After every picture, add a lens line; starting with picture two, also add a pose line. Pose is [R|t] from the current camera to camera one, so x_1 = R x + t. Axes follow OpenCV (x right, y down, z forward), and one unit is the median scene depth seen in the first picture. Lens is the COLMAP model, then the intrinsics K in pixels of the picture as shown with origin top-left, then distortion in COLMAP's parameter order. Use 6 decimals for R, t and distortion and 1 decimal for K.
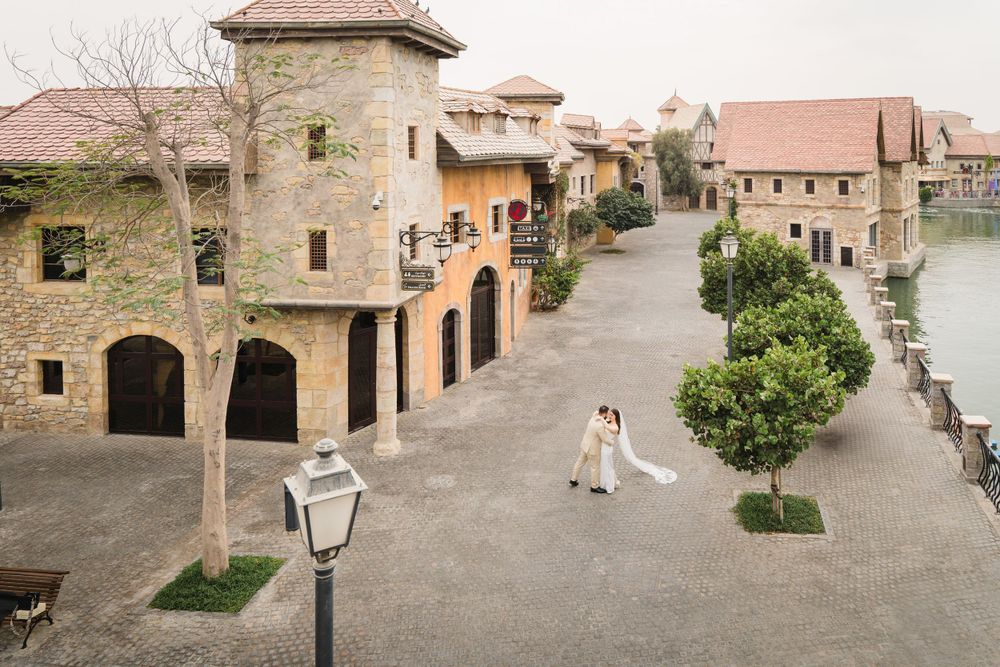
lens RADIAL K [[669.2, 0, 500.0], [0, 669.2, 333.5], [0, 0, 1]] dist [-0.000485, -0.000121]
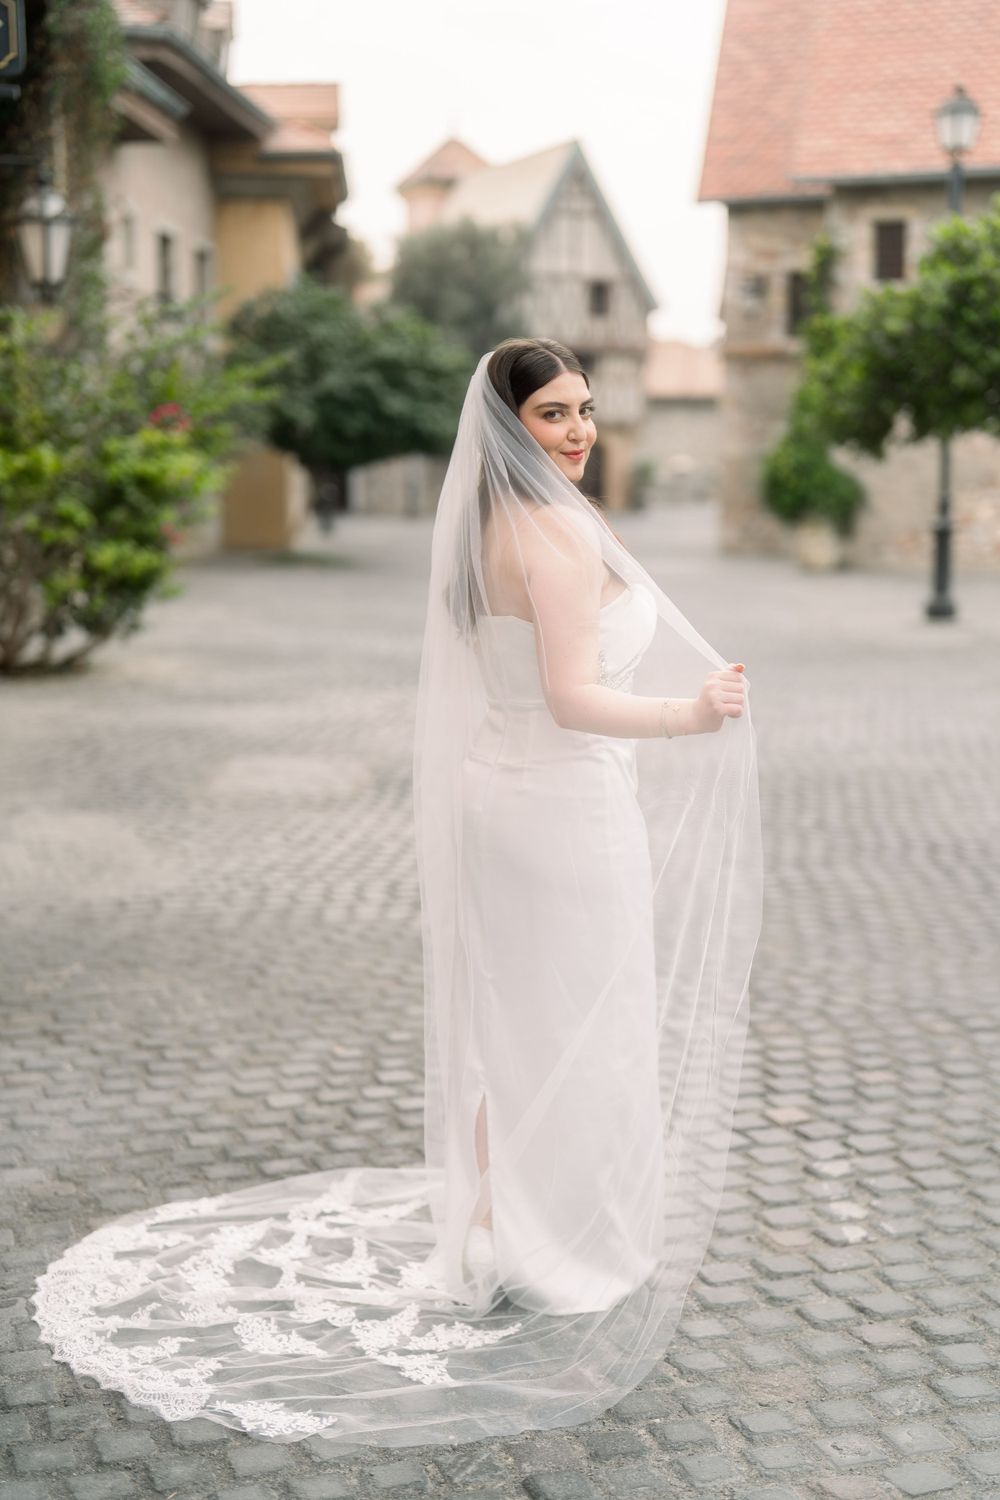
lens RADIAL K [[2139.2, 0, 497.4], [0, 2139.2, 766.9], [0, 0, 1]] dist [0.004320, 0.029016]
pose [[0.954890, -0.002541, 0.296948, 0.018092], [0.038261, 0.992681, -0.114542, 0.033237], [-0.294483, 0.120737, 0.947999, 0.319441]]
